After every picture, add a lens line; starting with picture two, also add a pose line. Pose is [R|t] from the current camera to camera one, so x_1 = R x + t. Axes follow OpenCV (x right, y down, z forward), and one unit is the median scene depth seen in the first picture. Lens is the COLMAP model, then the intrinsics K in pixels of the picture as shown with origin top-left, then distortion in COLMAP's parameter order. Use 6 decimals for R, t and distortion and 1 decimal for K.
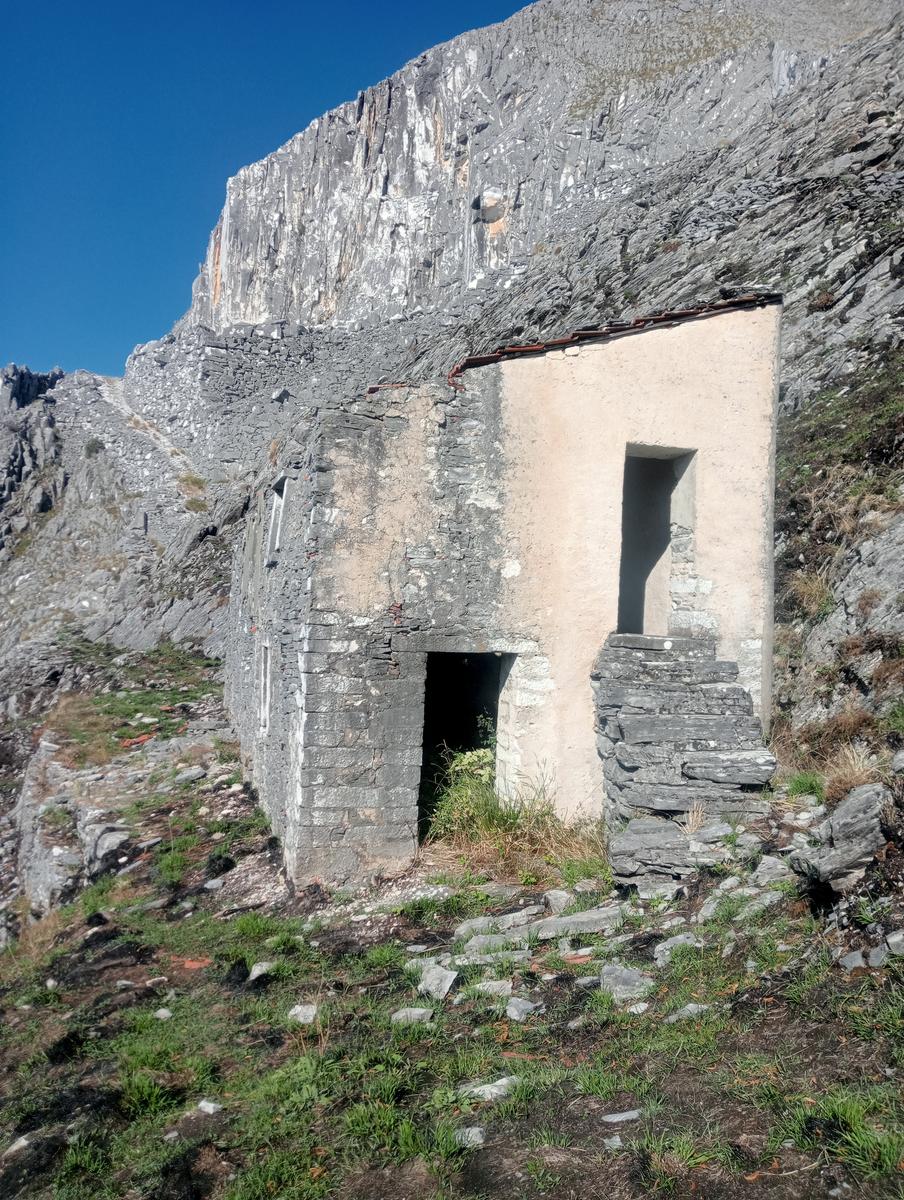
lens RADIAL K [[932.3, 0, 459.4], [0, 932.3, 598.3], [0, 0, 1]] dist [-0.001833, -0.029345]
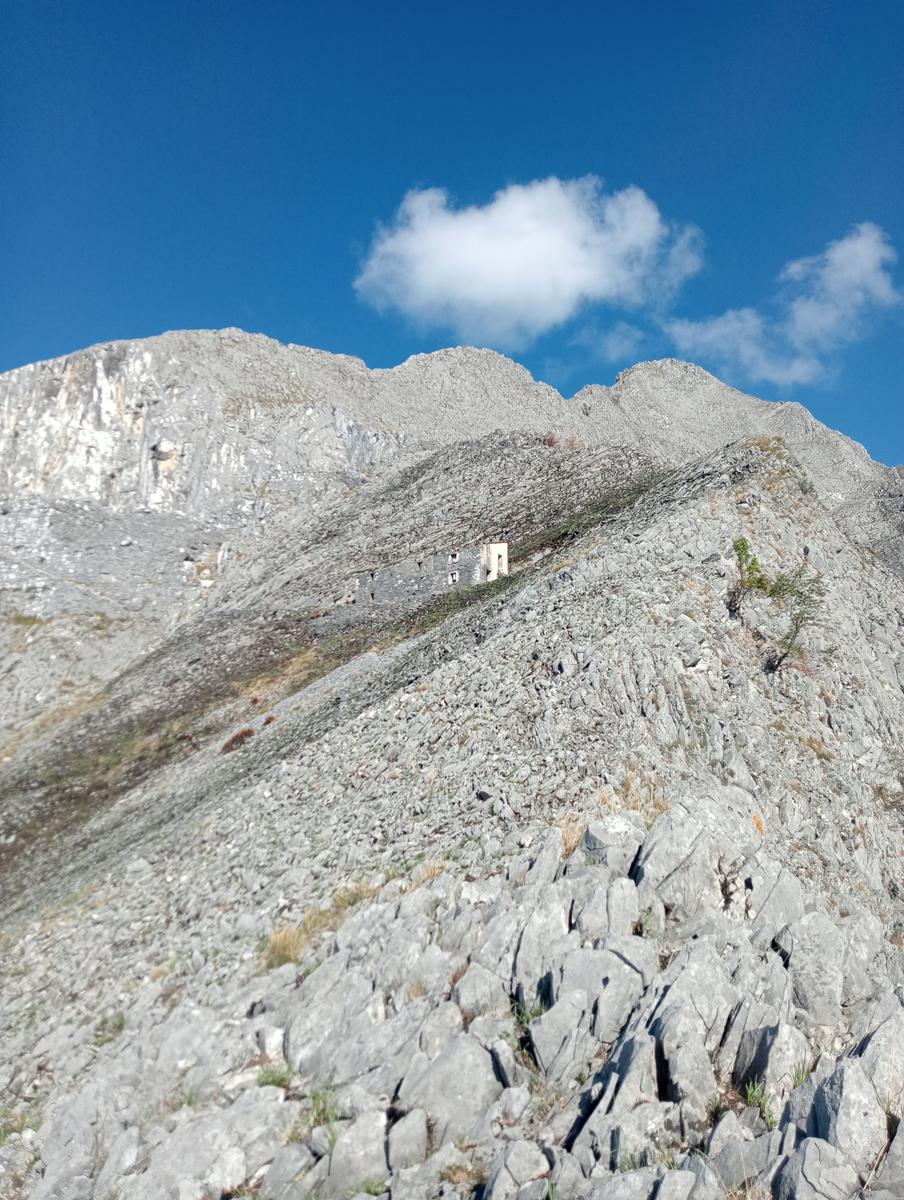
lens RADIAL K [[932.3, 0, 458.7], [0, 932.3, 593.9], [0, 0, 1]] dist [-0.001833, -0.029345]
pose [[0.807132, 0.131179, 0.575613, -0.417678], [0.010195, 0.971759, -0.235754, 0.187078], [-0.590283, 0.196153, 0.783001, -0.473315]]
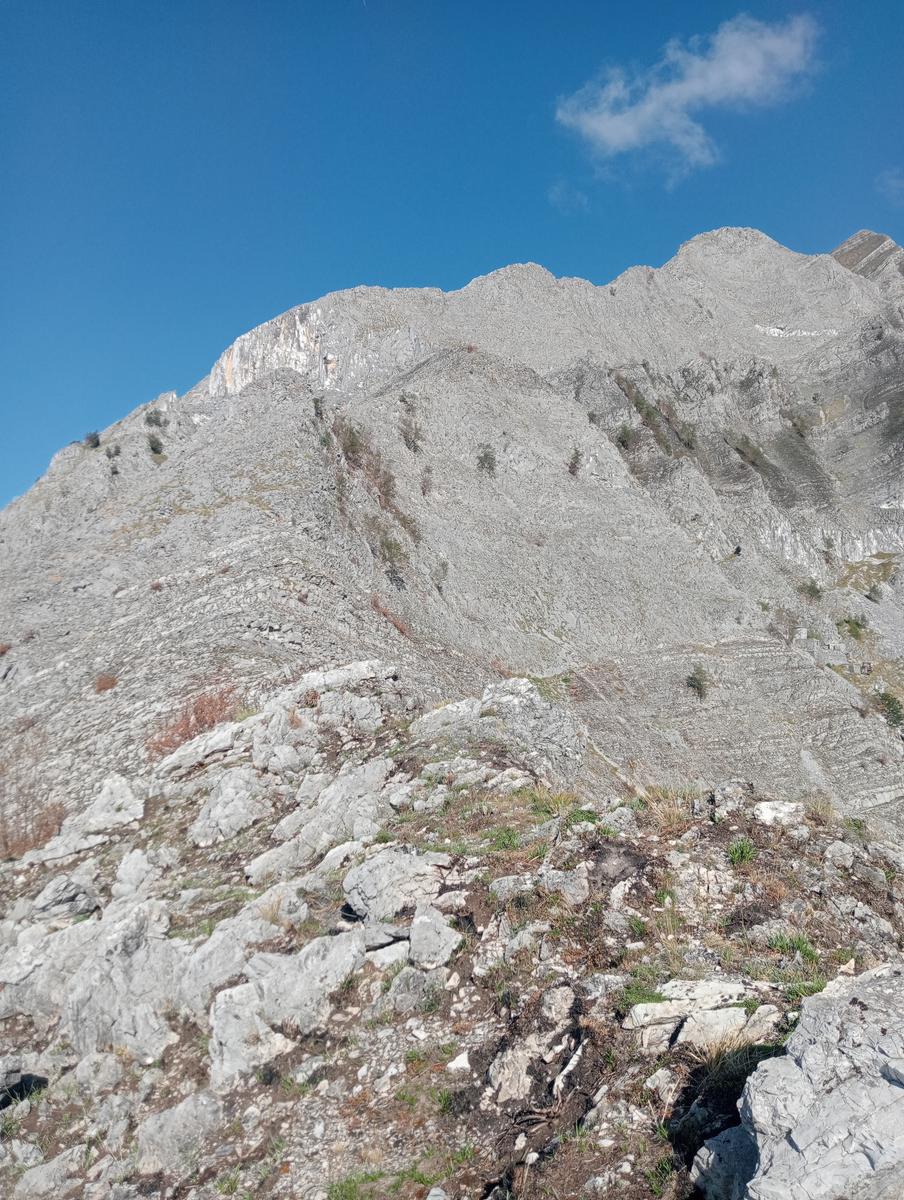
lens RADIAL K [[932.3, 0, 448.8], [0, 932.3, 609.2], [0, 0, 1]] dist [-0.001833, -0.029345]
pose [[0.922047, 0.013020, 0.386860, -0.801367], [0.016210, 0.997258, -0.072200, 0.679020], [-0.386739, 0.072843, 0.919308, -2.047030]]
